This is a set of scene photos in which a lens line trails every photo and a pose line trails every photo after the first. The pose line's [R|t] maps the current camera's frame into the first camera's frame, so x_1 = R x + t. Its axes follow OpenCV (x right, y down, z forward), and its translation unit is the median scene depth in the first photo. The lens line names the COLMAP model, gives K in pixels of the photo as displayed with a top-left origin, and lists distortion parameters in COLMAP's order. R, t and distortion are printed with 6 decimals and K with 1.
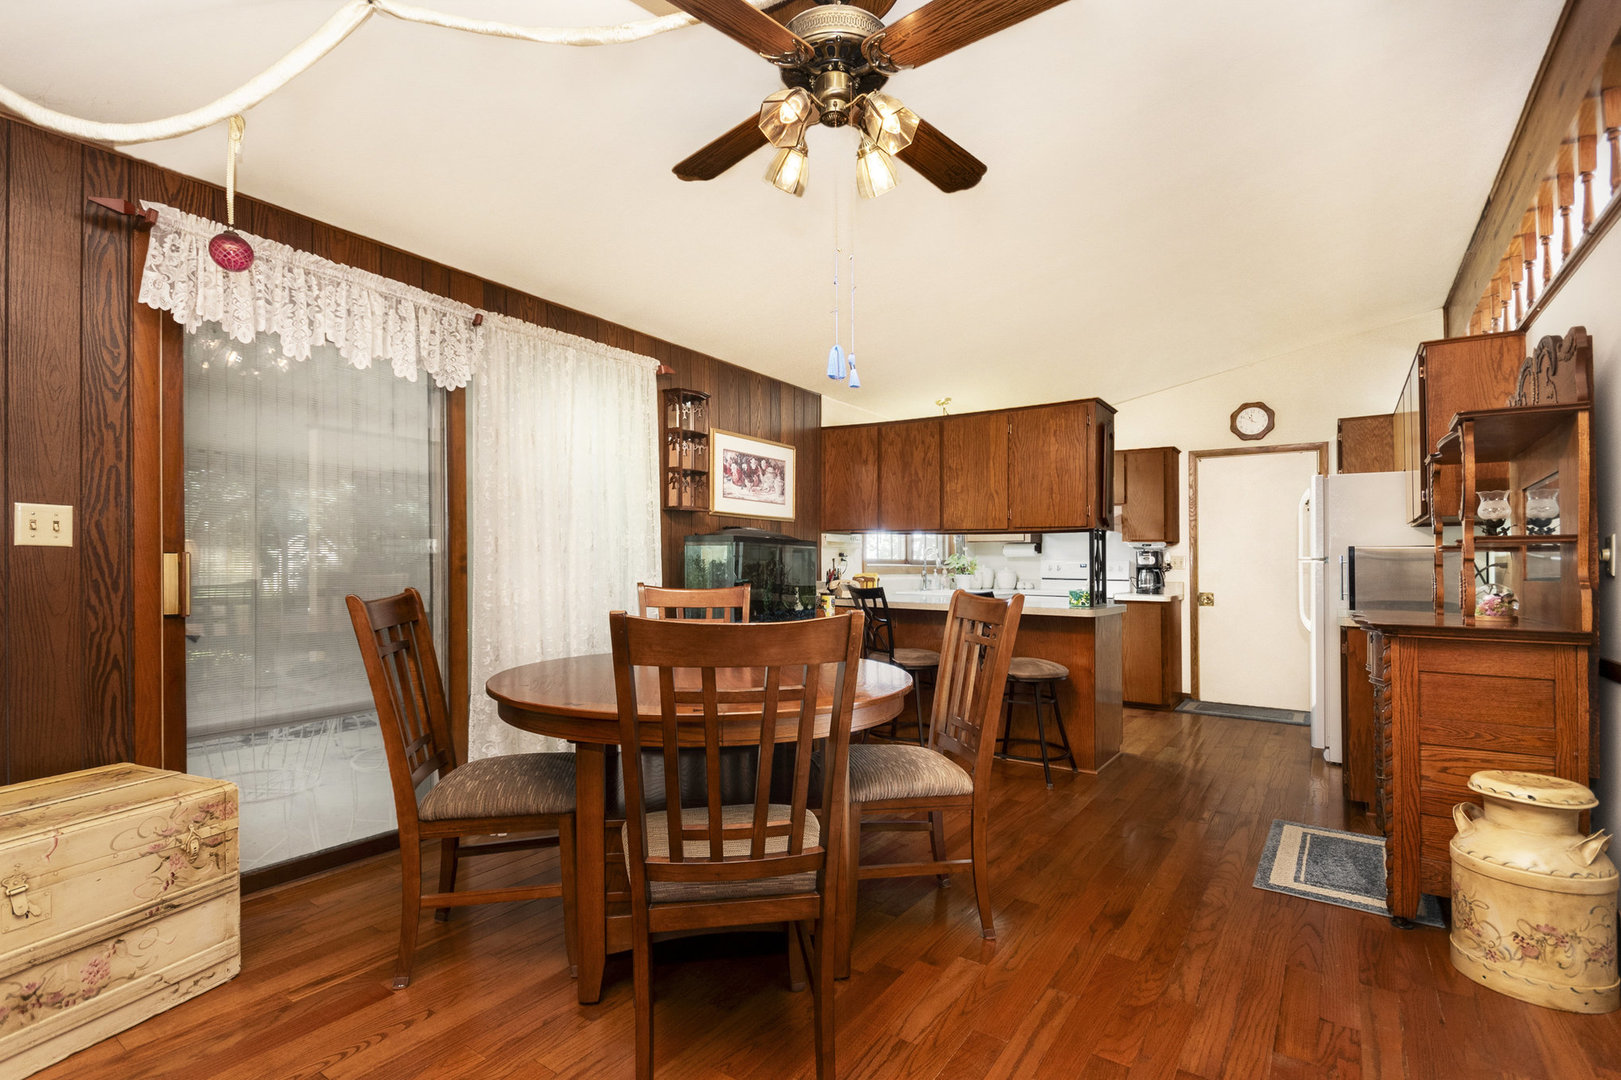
lens RADIAL K [[740.8, 0, 806.8], [0, 740.8, 542.0], [0, 0, 1]] dist [0.003572, 0.000231]
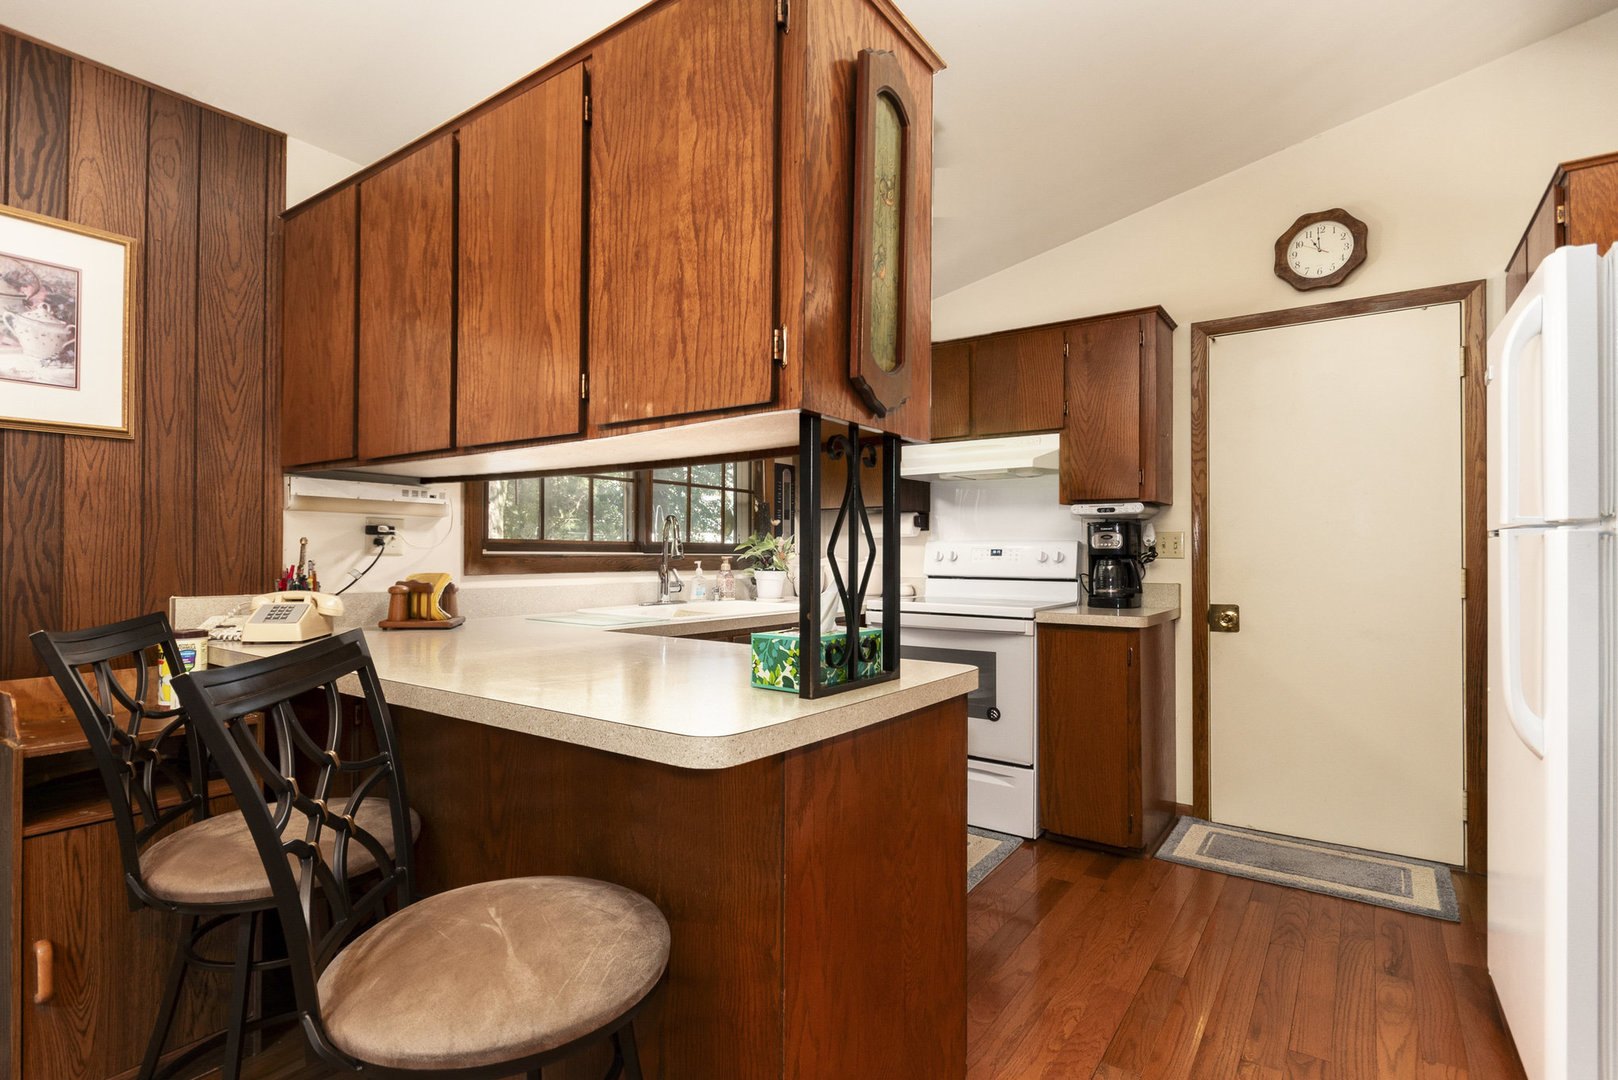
lens RADIAL K [[792.4, 0, 812.0], [0, 792.4, 543.5], [0, 0, 1]] dist [-0.006678, -0.000851]
pose [[0.999961, -0.004414, 0.007617, 0.262855], [0.004270, 0.999813, 0.018851, 0.016096], [-0.007699, -0.018817, 0.999793, 0.481370]]
